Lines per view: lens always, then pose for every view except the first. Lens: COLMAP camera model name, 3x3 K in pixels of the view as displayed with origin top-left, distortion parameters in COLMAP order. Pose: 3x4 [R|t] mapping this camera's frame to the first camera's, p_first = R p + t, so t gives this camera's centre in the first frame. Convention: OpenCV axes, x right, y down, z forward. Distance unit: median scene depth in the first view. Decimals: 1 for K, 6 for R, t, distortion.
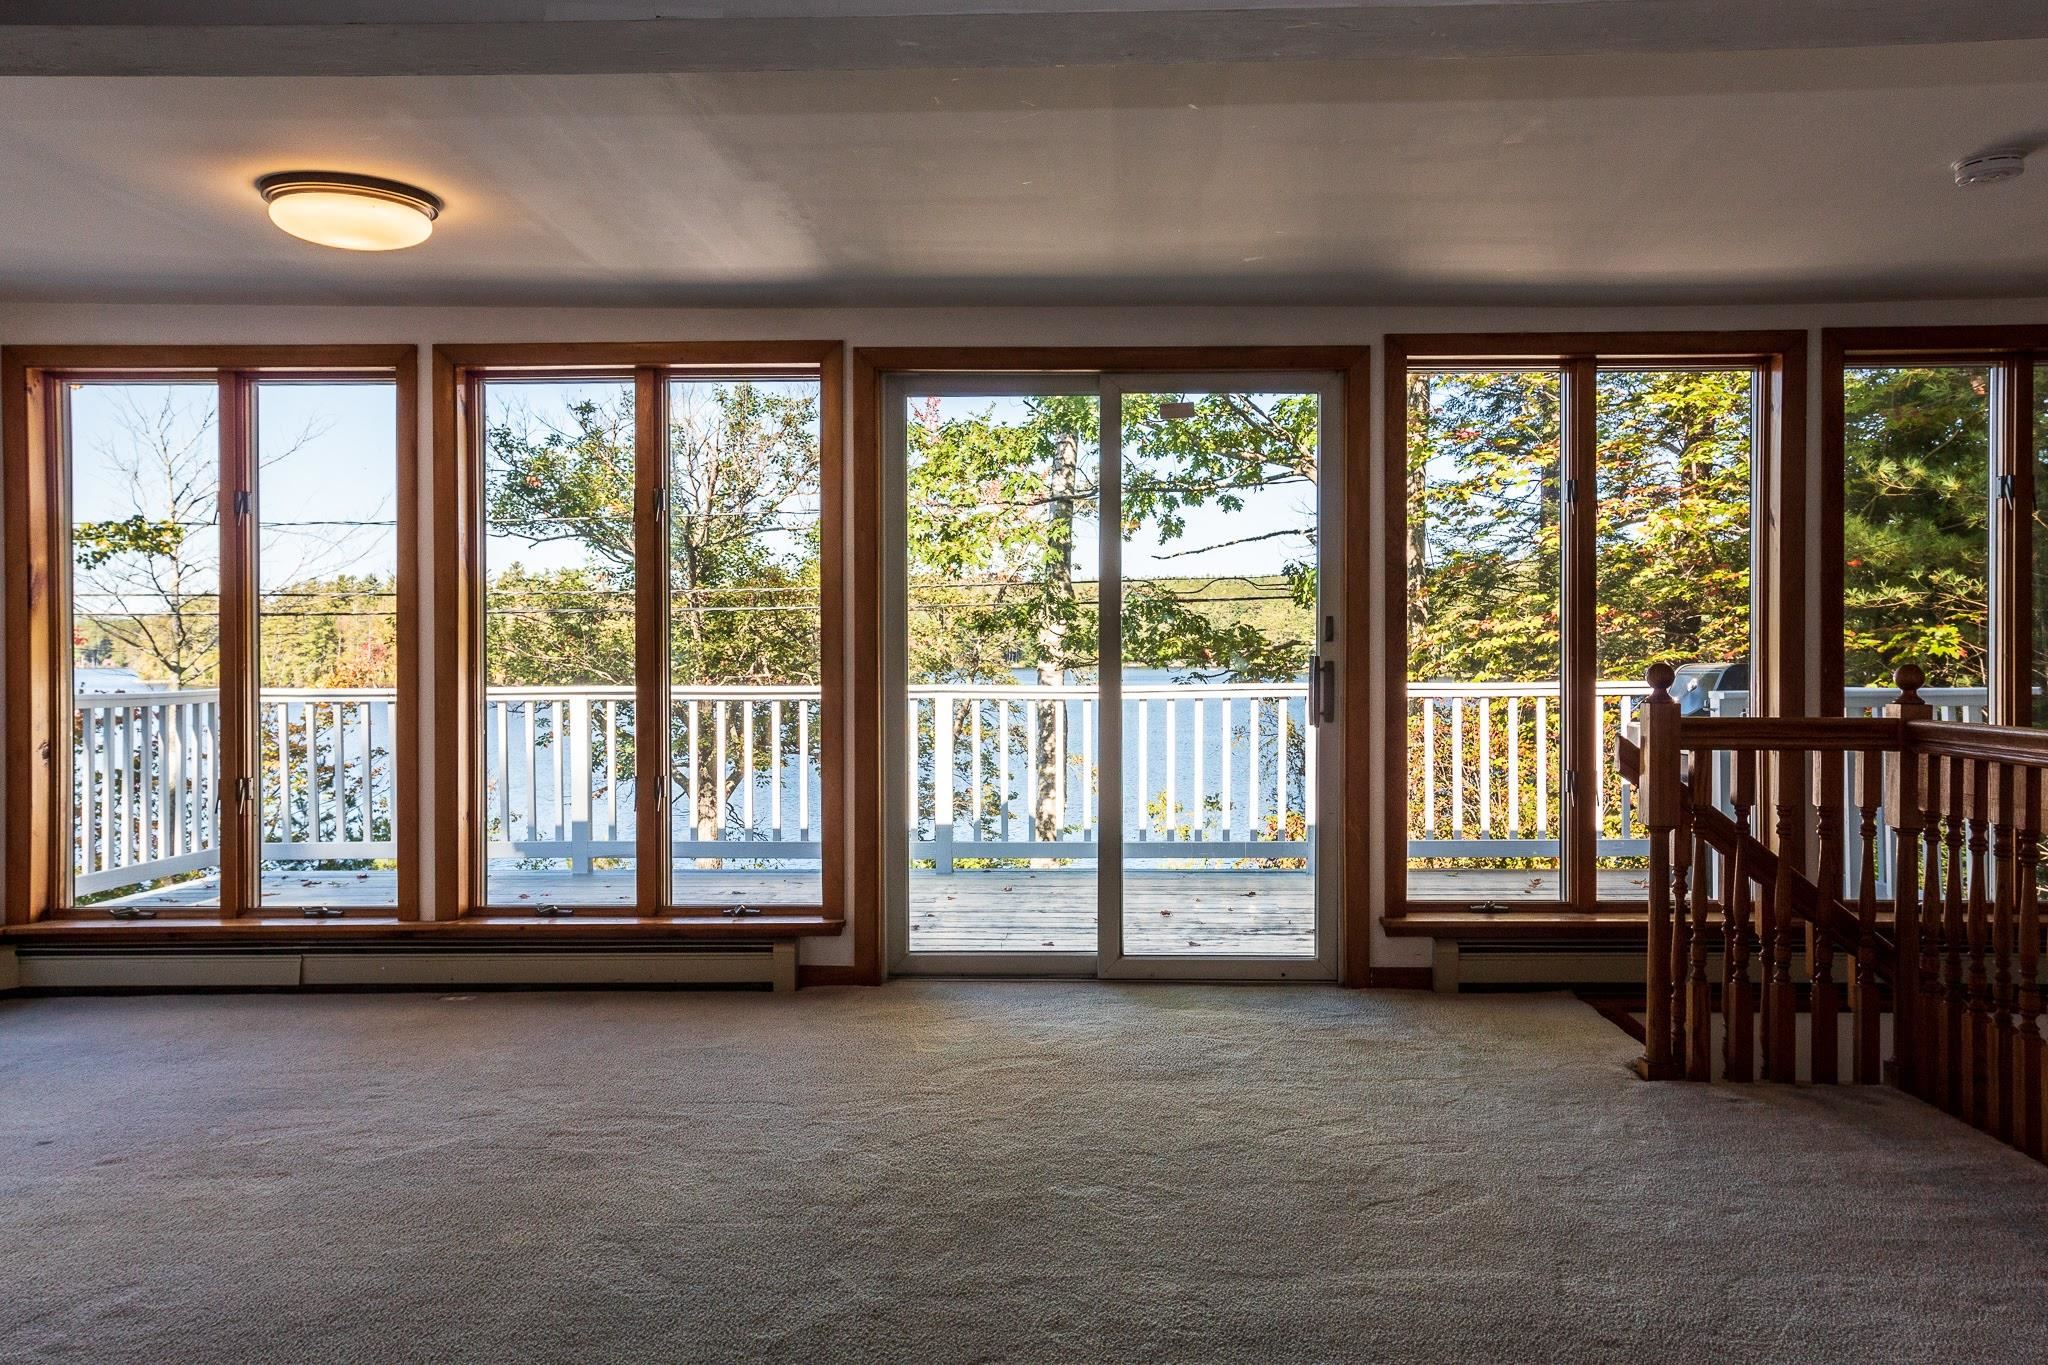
lens RADIAL K [[1555.6, 0, 1024.0], [0, 1555.6, 682.5], [0, 0, 1]] dist [0.002746, 0.001608]
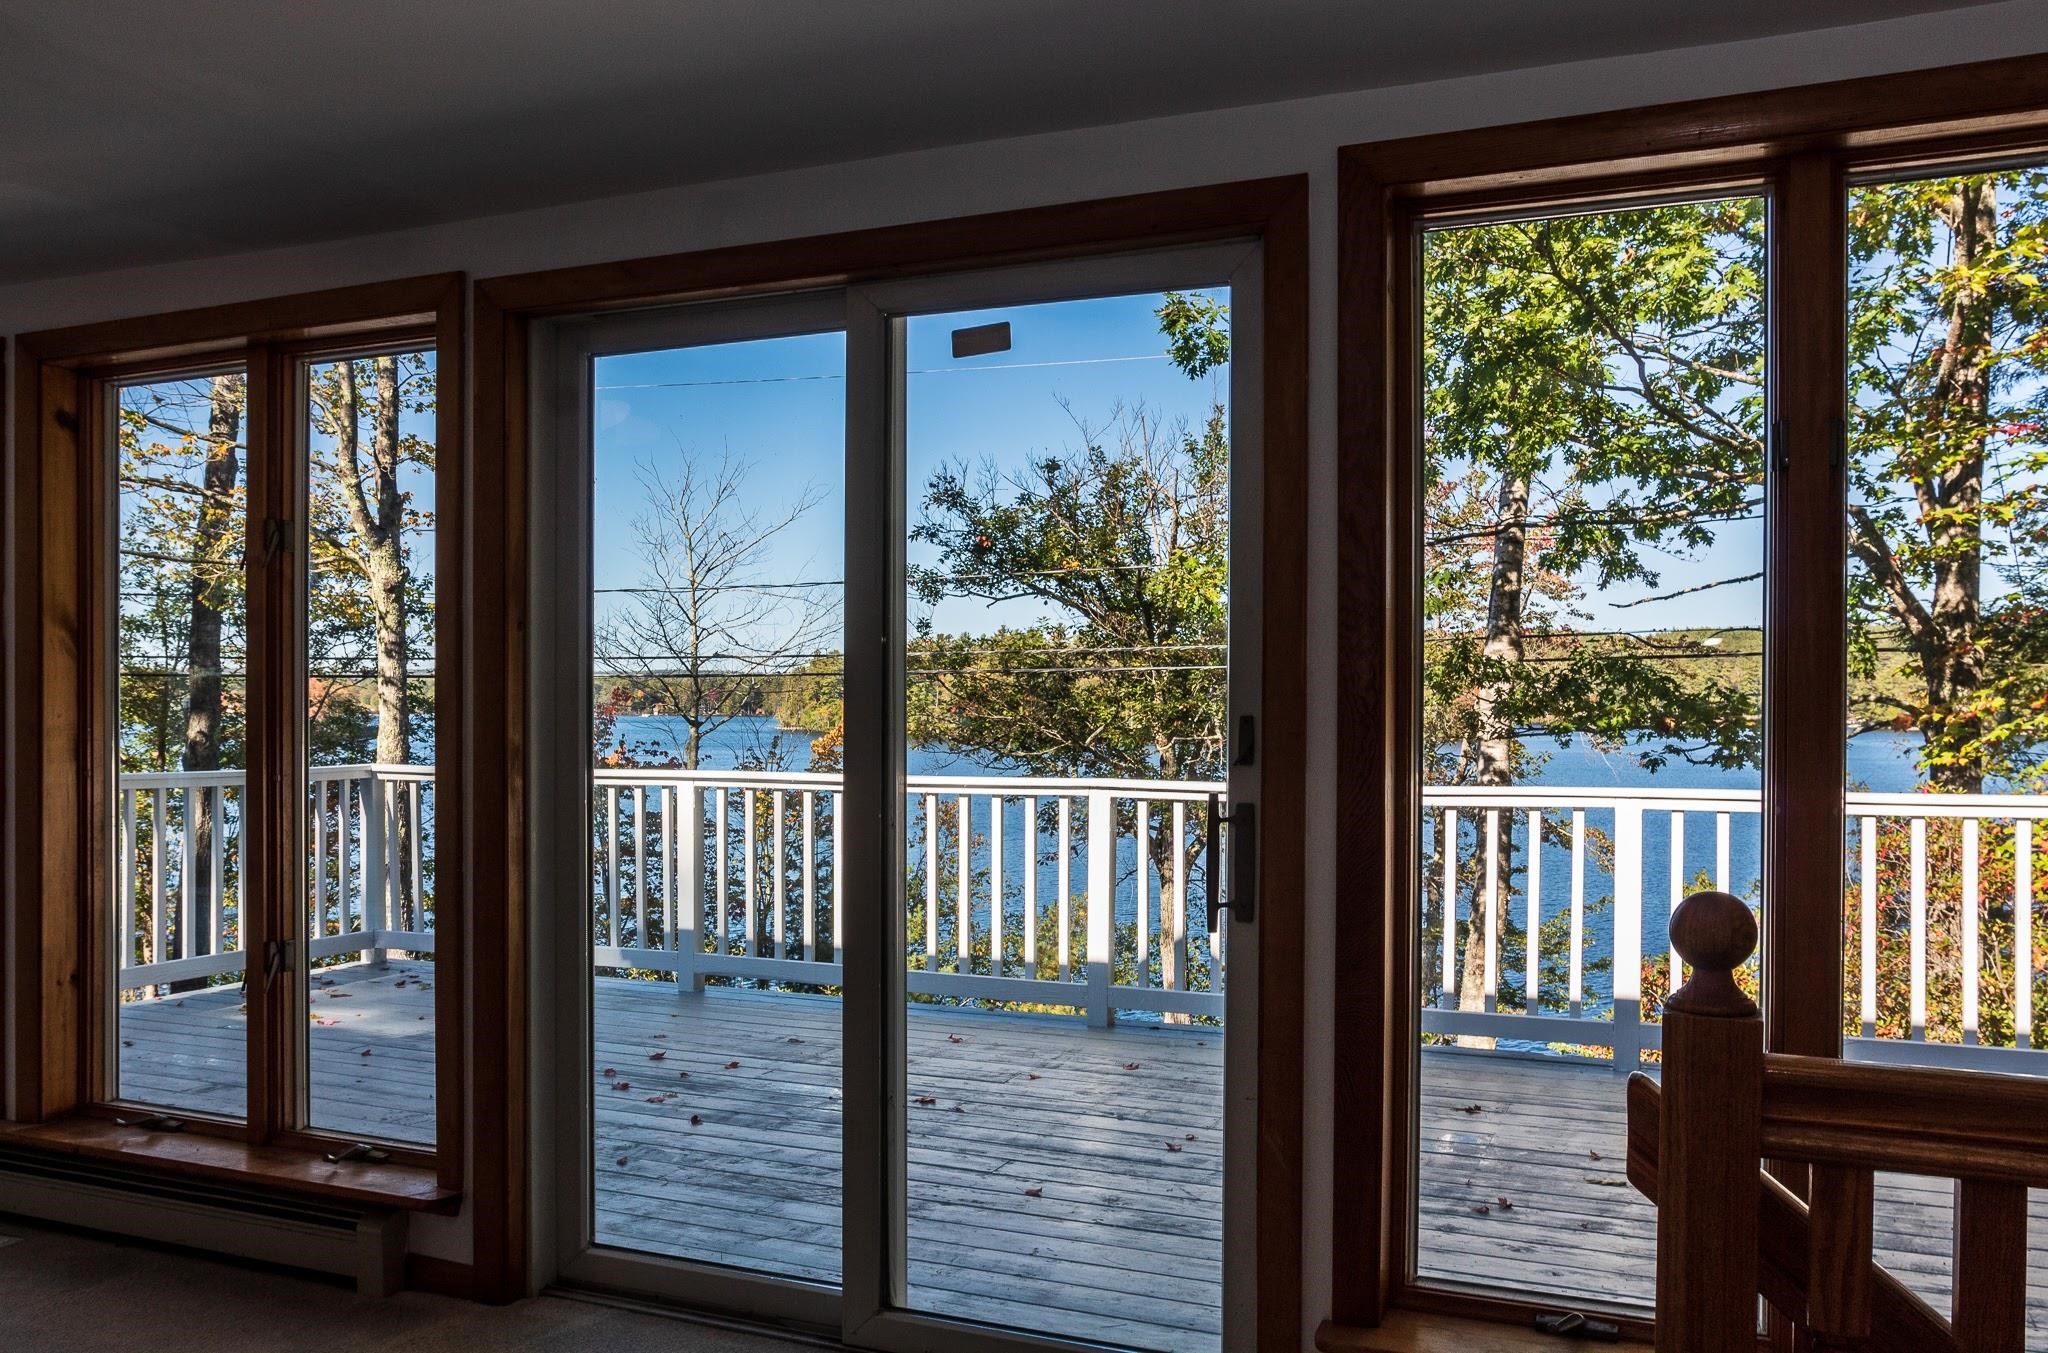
lens RADIAL K [[1503.1, 0, 1019.4], [0, 1503.1, 741.5], [0, 0, 1]] dist [-0.006609, -0.000594]
pose [[0.928758, 0.015197, -0.370376, 0.097390], [-0.013168, 0.999881, 0.008006, -0.011737], [0.370453, -0.002558, 0.928848, 0.159463]]
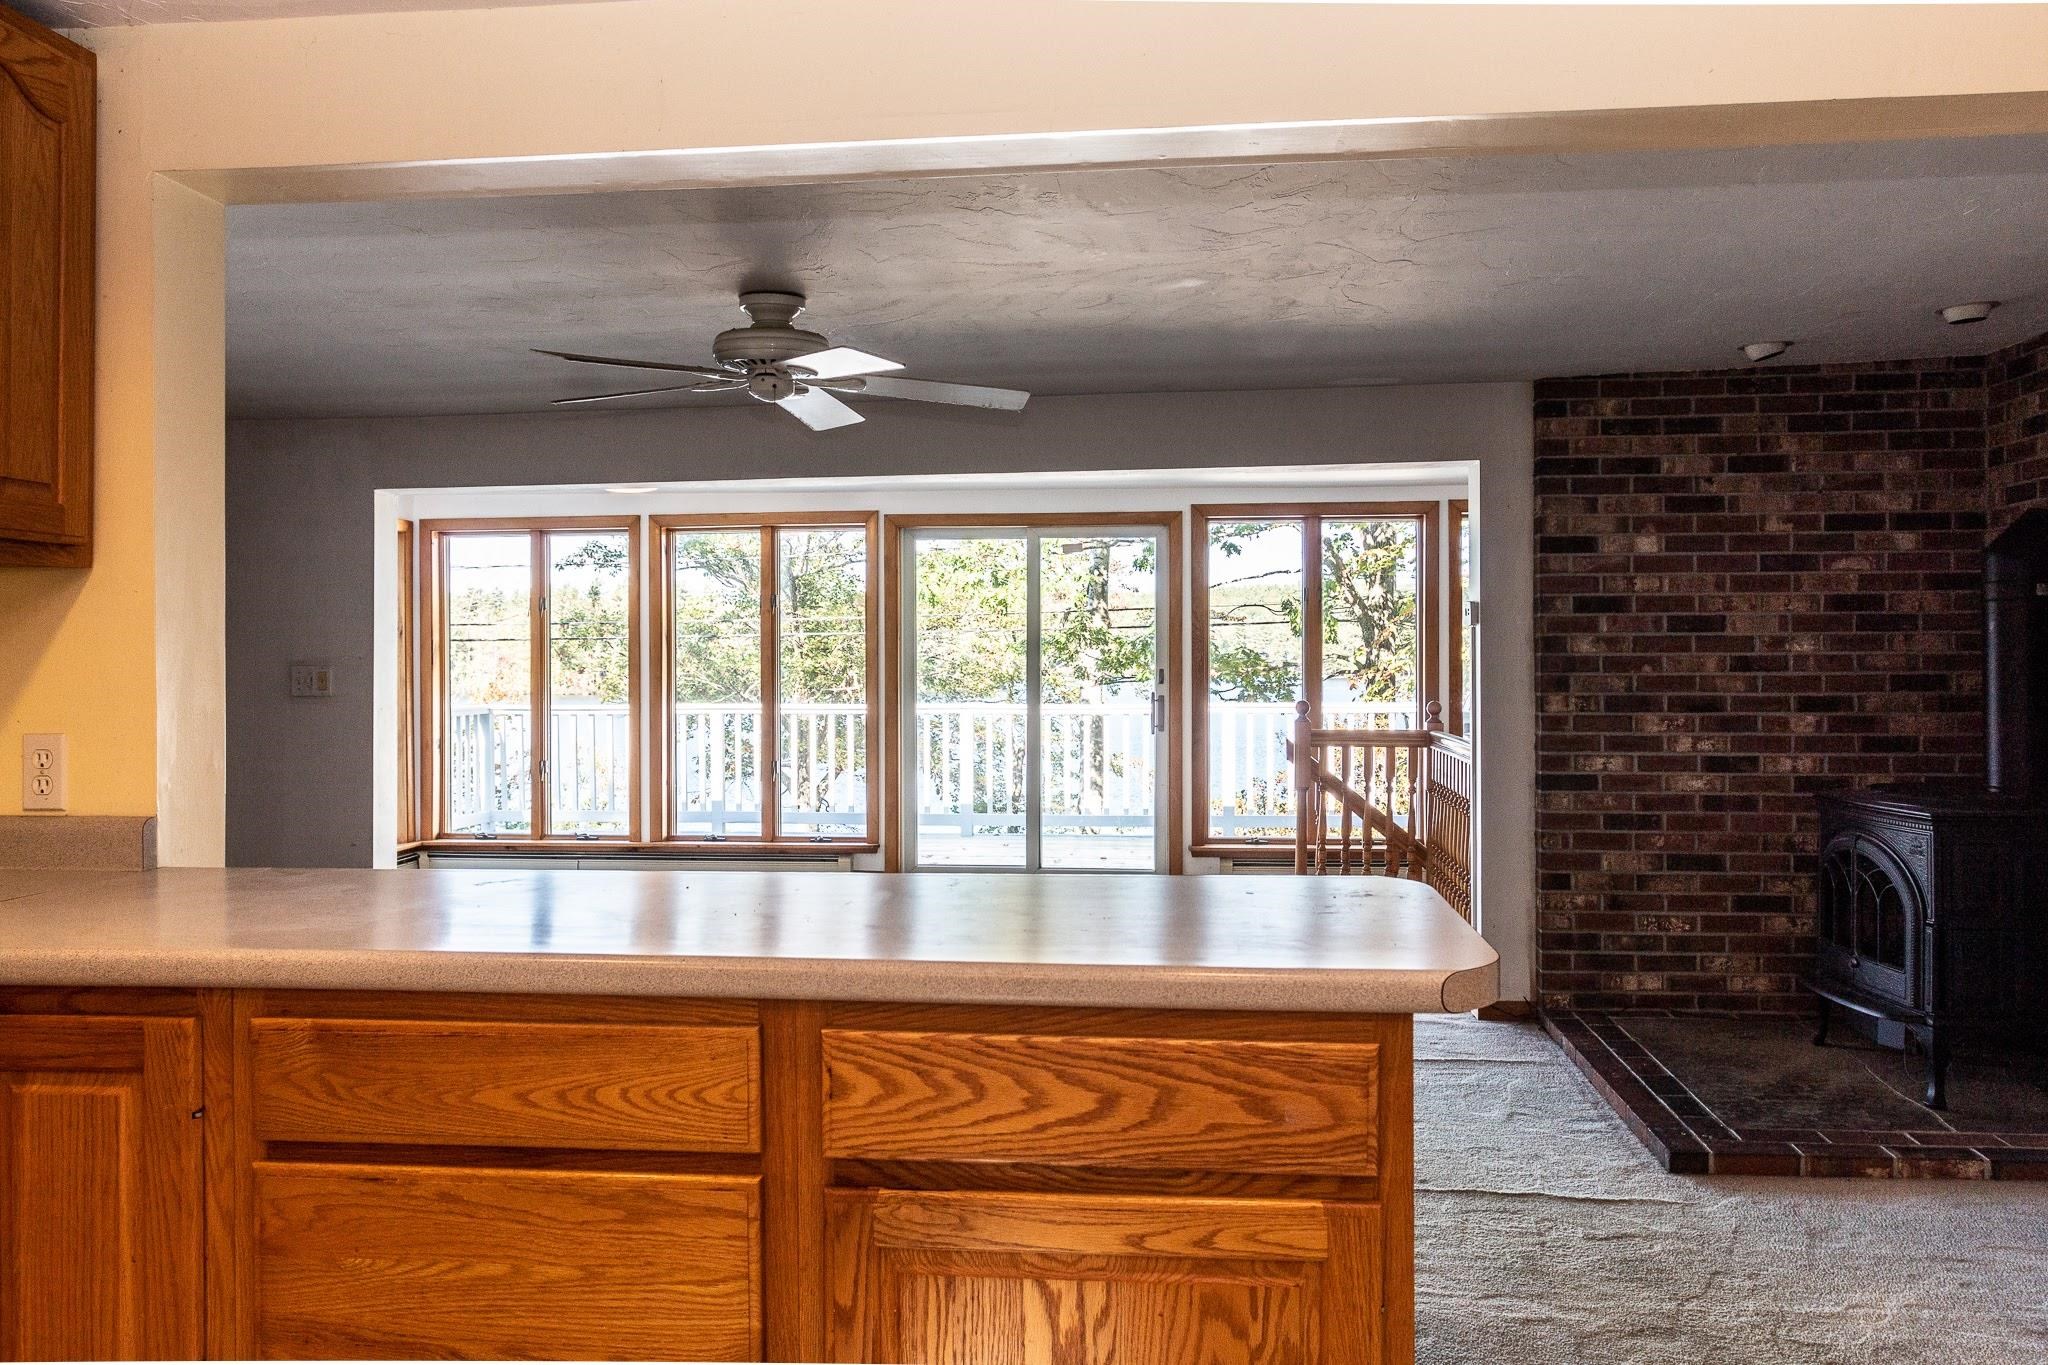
lens RADIAL K [[1555.6, 0, 1024.0], [0, 1555.6, 682.5], [0, 0, 1]] dist [0.002746, 0.001608]
pose [[0.998022, -0.000924, -0.062862, 0.047942], [0.000614, 0.999988, -0.004953, -0.006005], [0.062866, 0.004904, 0.998010, -0.223055]]
